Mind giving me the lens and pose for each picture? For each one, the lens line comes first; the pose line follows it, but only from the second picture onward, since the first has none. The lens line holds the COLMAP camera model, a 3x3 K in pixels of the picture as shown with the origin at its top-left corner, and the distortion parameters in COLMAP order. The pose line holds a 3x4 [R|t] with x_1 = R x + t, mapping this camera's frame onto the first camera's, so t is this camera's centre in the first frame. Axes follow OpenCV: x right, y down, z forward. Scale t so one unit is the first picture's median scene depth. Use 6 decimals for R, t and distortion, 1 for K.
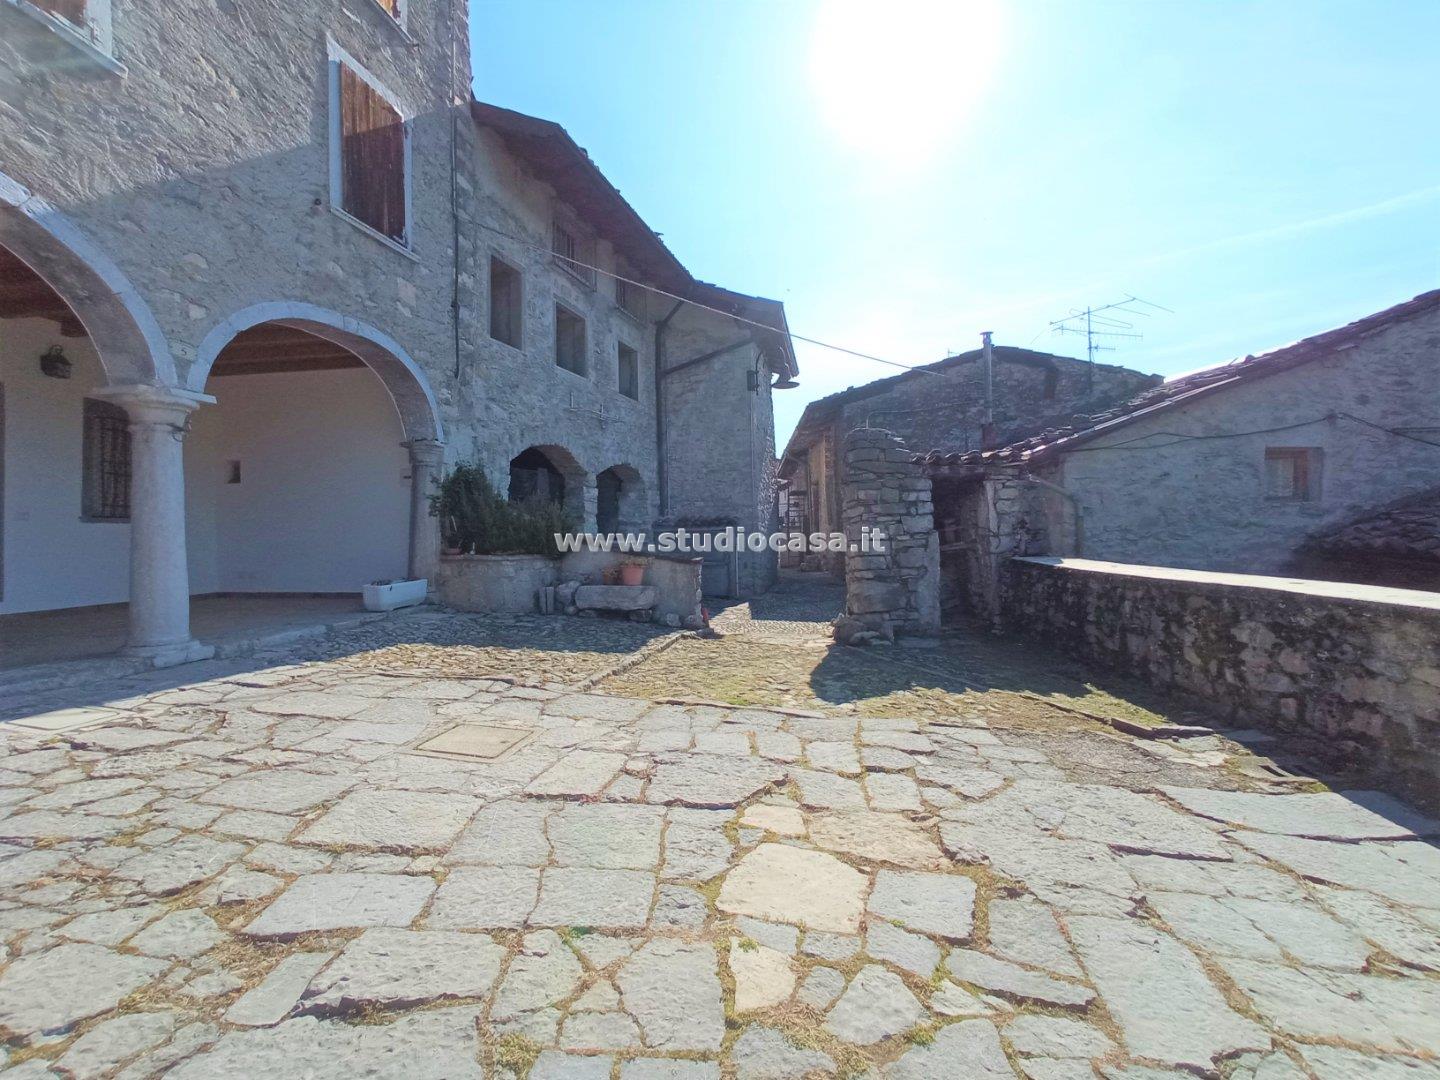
lens RADIAL K [[645.6, 0, 718.4], [0, 645.6, 533.1], [0, 0, 1]] dist [-0.064688, 0.040165]
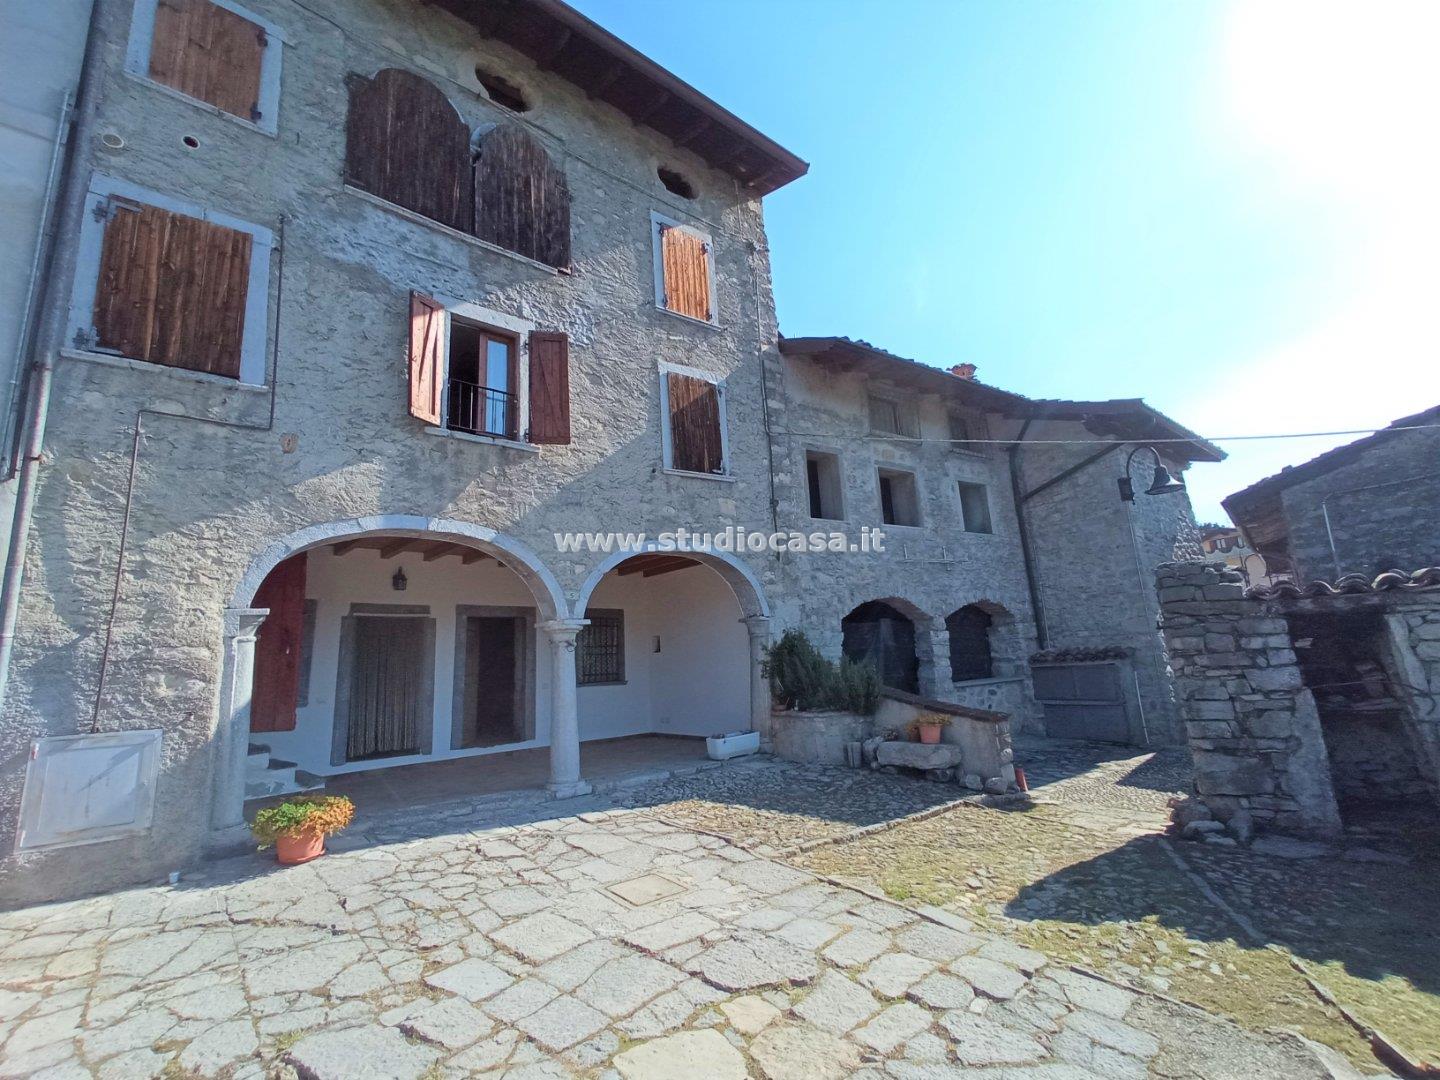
lens RADIAL K [[645.6, 0, 718.4], [0, 645.6, 533.1], [0, 0, 1]] dist [-0.064688, 0.040165]
pose [[0.760094, -0.154468, -0.631186, 0.301973], [0.042346, 0.981046, -0.189094, -0.069186], [0.648431, 0.117001, 0.752228, -0.010040]]
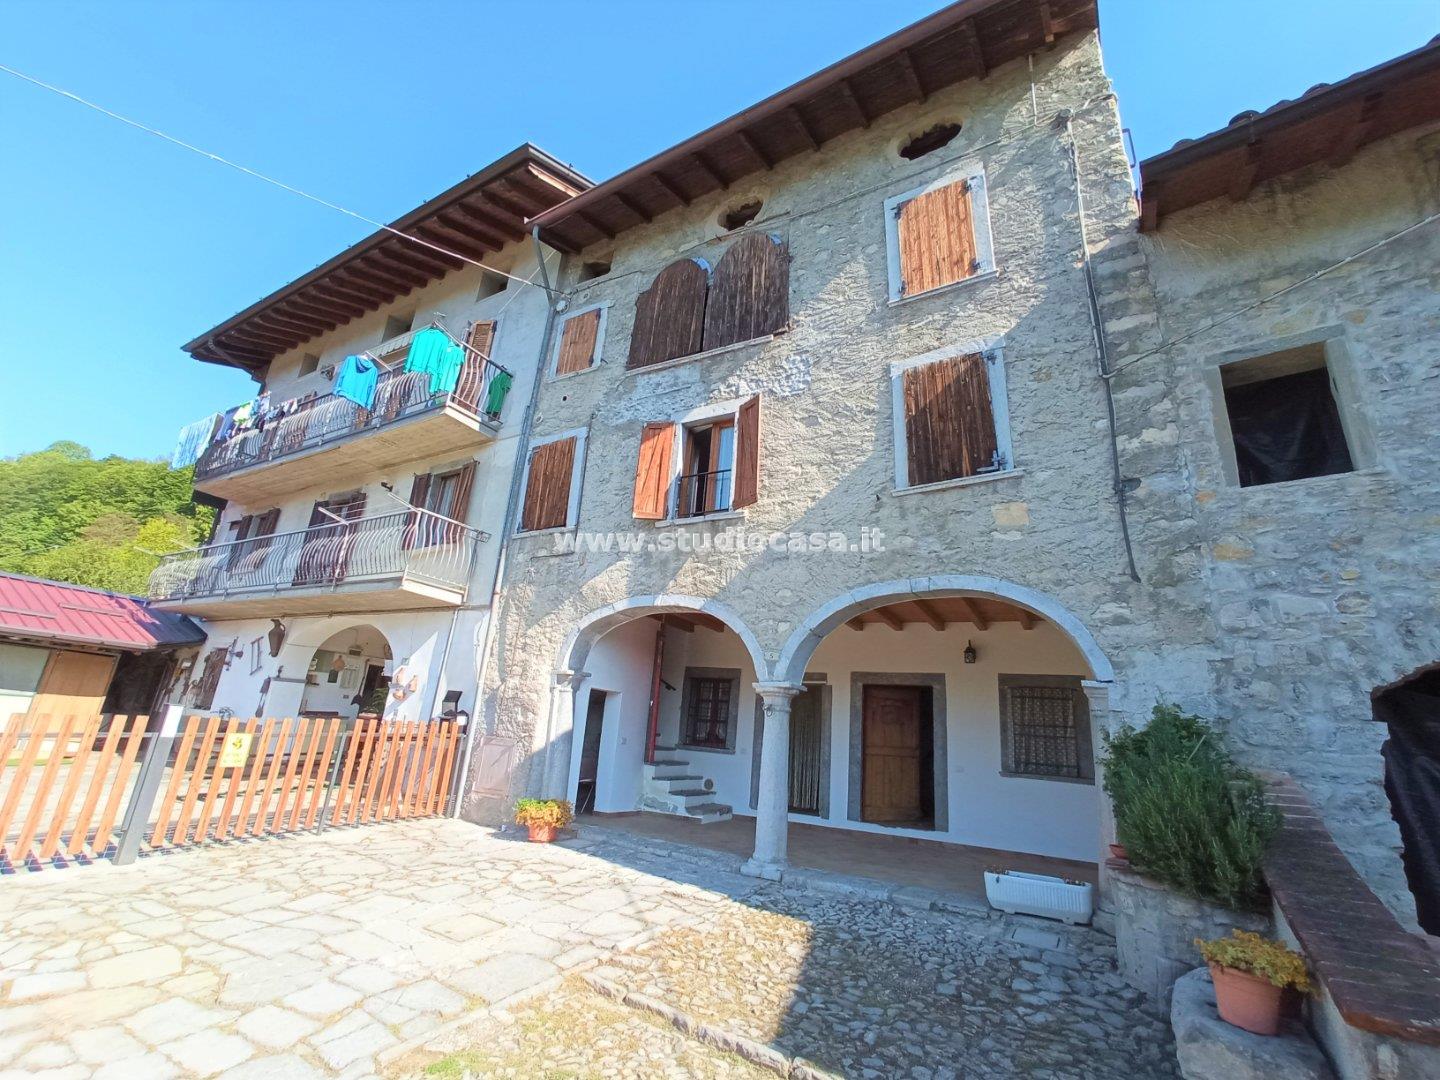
lens RADIAL K [[645.6, 0, 718.4], [0, 645.6, 533.1], [0, 0, 1]] dist [-0.064688, 0.040165]
pose [[-0.370371, -0.294698, -0.880897, 0.394873], [-0.070805, 0.954536, -0.289563, -0.065539], [0.926181, -0.044874, -0.374399, 0.877503]]
